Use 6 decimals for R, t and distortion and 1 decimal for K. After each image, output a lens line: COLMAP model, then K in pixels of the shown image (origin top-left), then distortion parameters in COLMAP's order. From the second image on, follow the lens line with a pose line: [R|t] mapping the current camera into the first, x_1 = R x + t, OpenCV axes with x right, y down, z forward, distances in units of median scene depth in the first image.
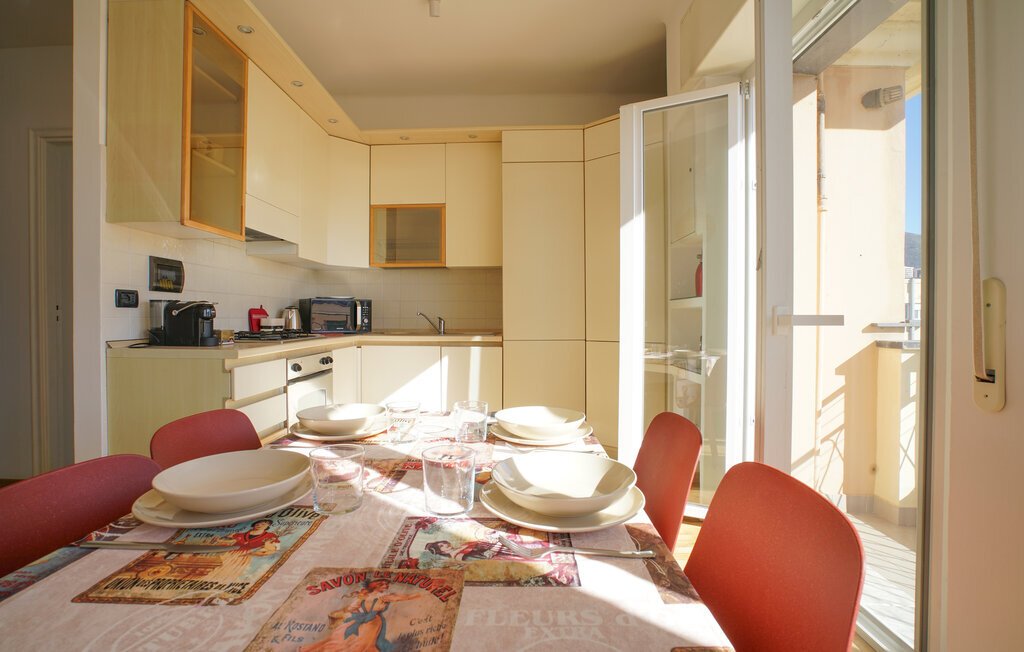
lens RADIAL K [[478.9, 0, 507.3], [0, 478.9, 308.7], [0, 0, 1]] dist [-0.047083, 0.014202]
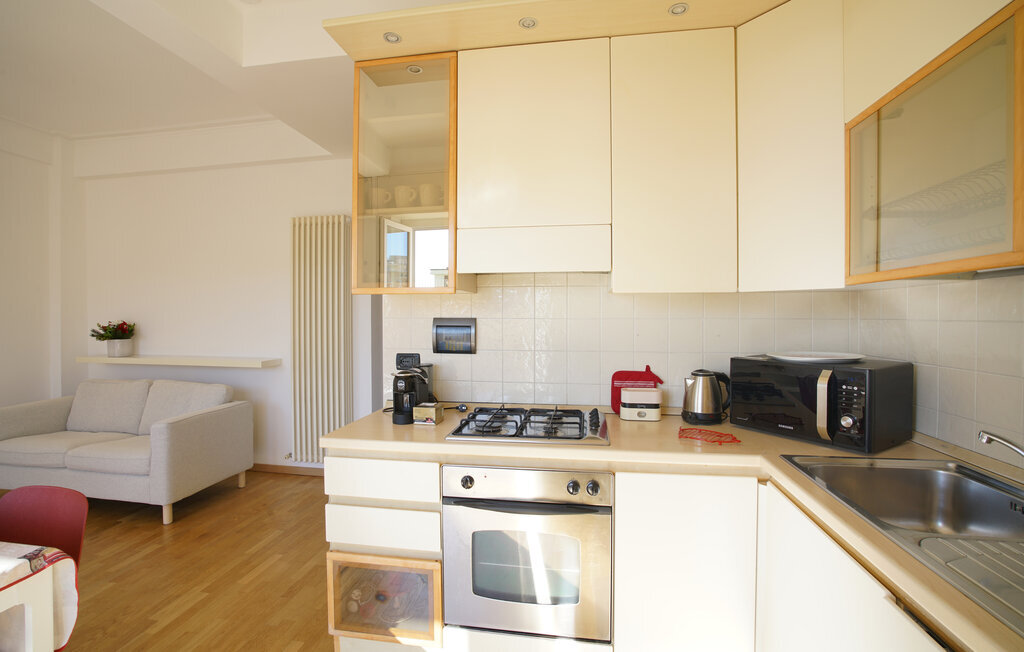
lens RADIAL K [[468.3, 0, 504.1], [0, 468.3, 319.6], [0, 0, 1]] dist [-0.027877, 0.004137]
pose [[-0.137485, 0.006949, -0.990479, 0.141737], [0.014131, 0.999887, 0.005054, -0.078803], [0.990403, -0.013302, -0.137568, 0.905115]]
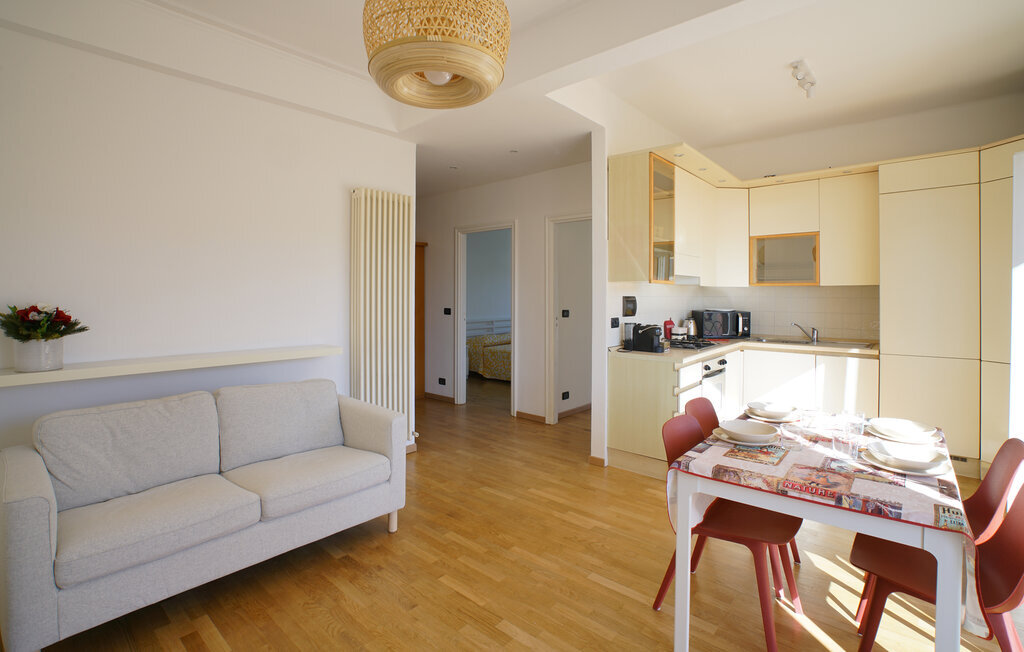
lens RADIAL K [[478.9, 0, 515.6], [0, 478.9, 297.5], [0, 0, 1]] dist [-0.047083, 0.014202]
pose [[0.779959, 0.001772, -0.625828, 0.012153], [0.009555, 0.999846, 0.014739, -0.097347], [0.625757, -0.017475, 0.779822, -0.418301]]
